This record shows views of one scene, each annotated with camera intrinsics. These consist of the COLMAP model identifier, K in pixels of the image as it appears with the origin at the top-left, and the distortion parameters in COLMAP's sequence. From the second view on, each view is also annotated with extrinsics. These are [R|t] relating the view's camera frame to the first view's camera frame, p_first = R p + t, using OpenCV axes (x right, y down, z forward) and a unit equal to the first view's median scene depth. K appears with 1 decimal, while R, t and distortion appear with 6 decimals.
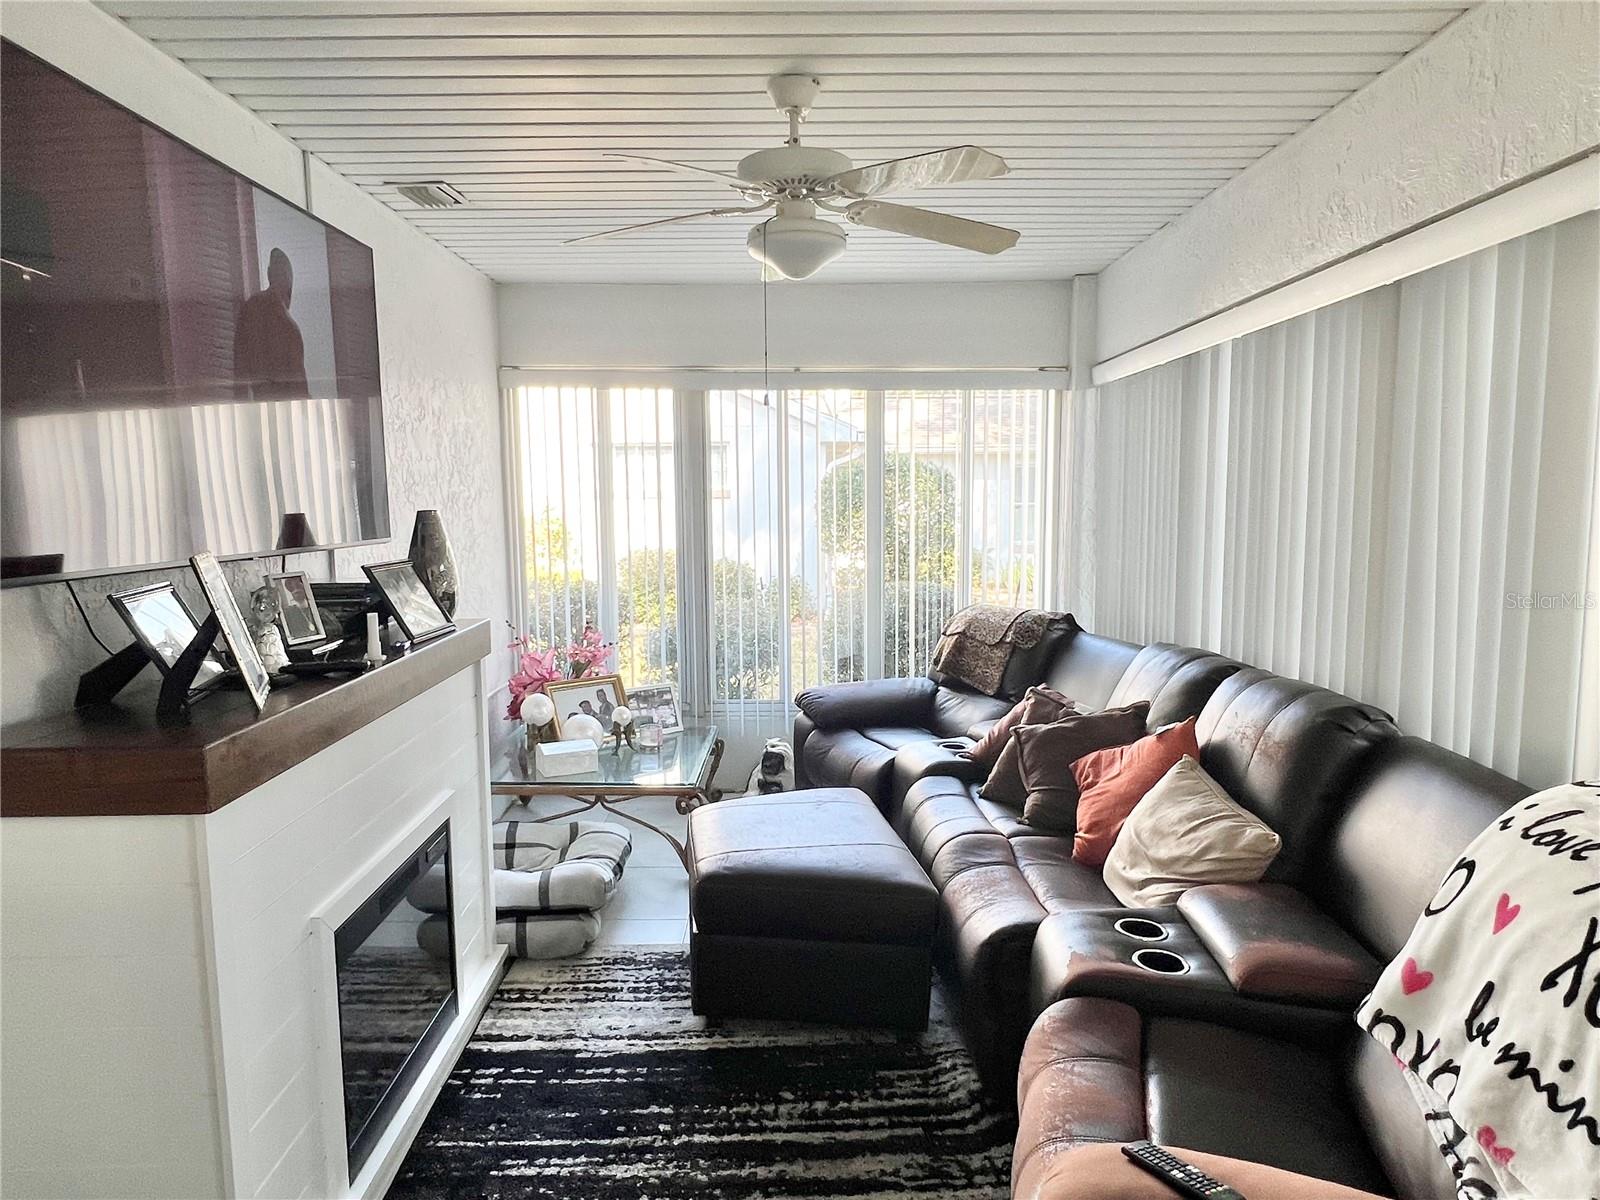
lens RADIAL K [[986.5, 0, 795.5], [0, 986.5, 596.8], [0, 0, 1]] dist [-0.007542, 0.004311]
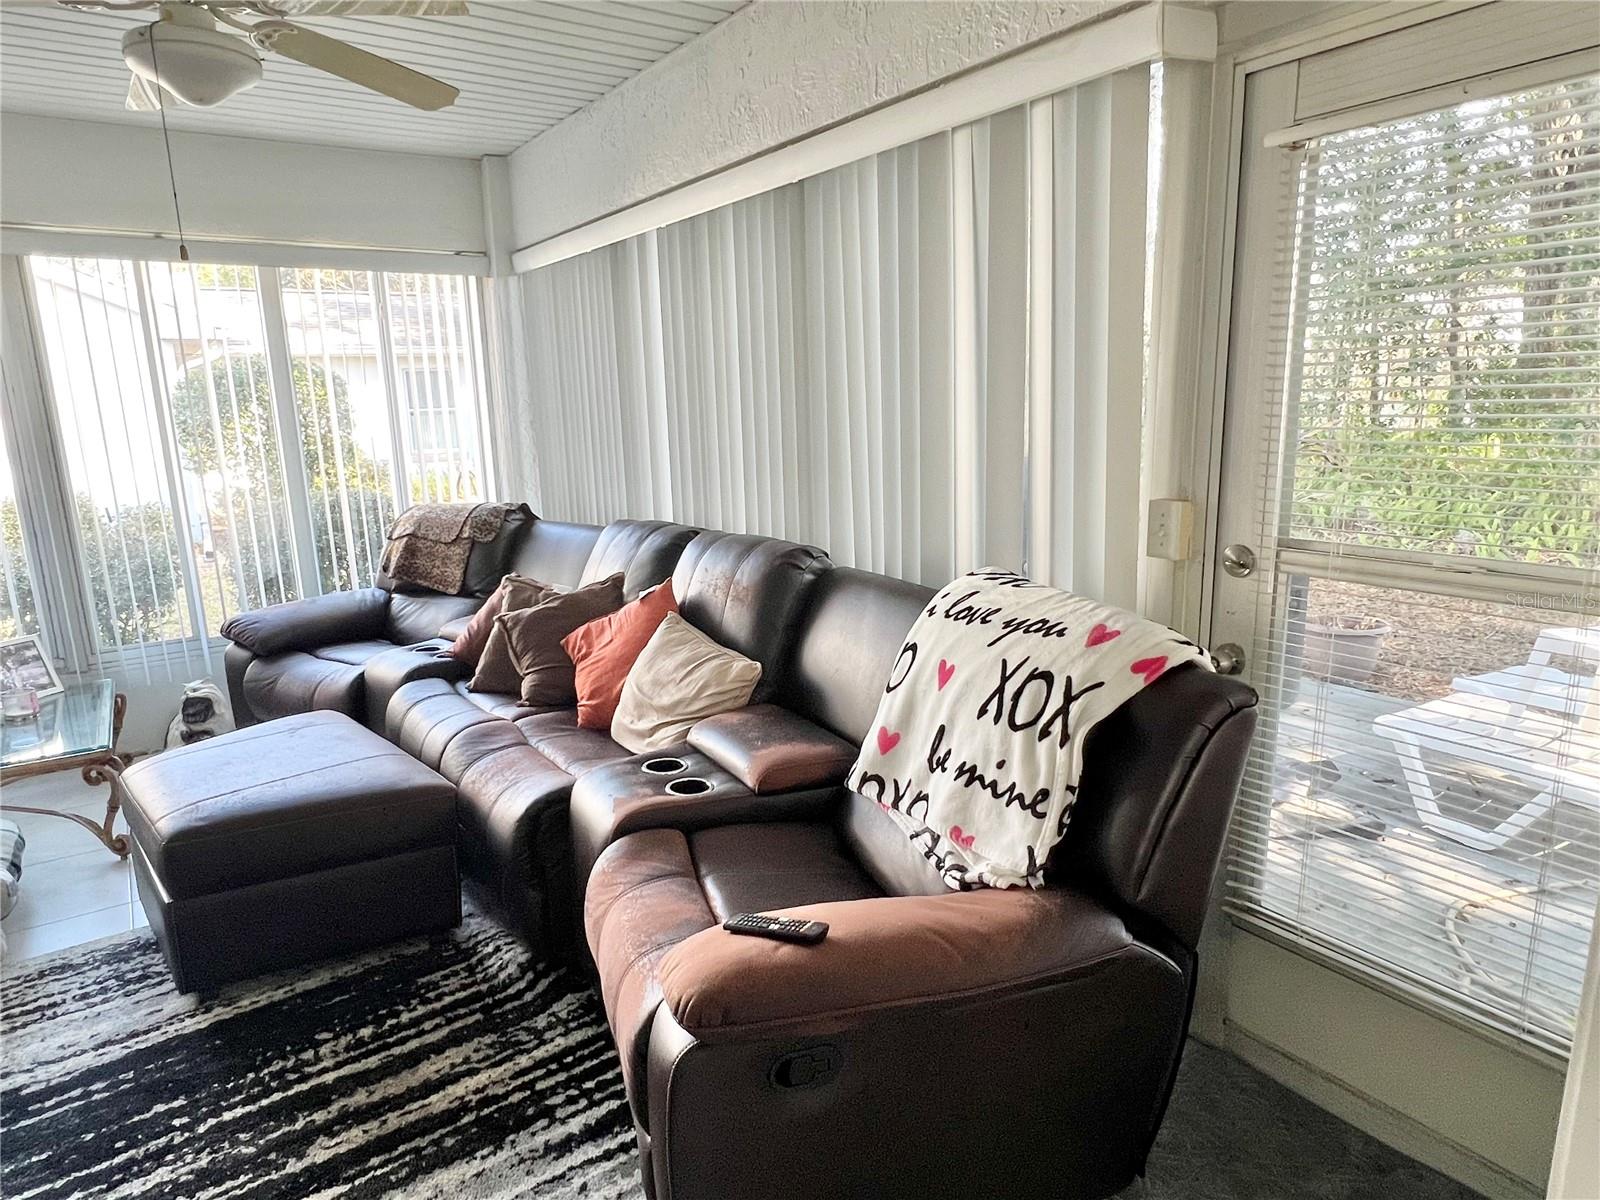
lens RADIAL K [[986.5, 0, 795.7], [0, 986.5, 602.3], [0, 0, 1]] dist [-0.007542, 0.004311]
pose [[0.822612, -0.134023, 0.552583, -0.093693], [0.082175, 0.989644, 0.117696, 0.031852], [-0.562634, -0.051410, 0.825106, 0.014888]]
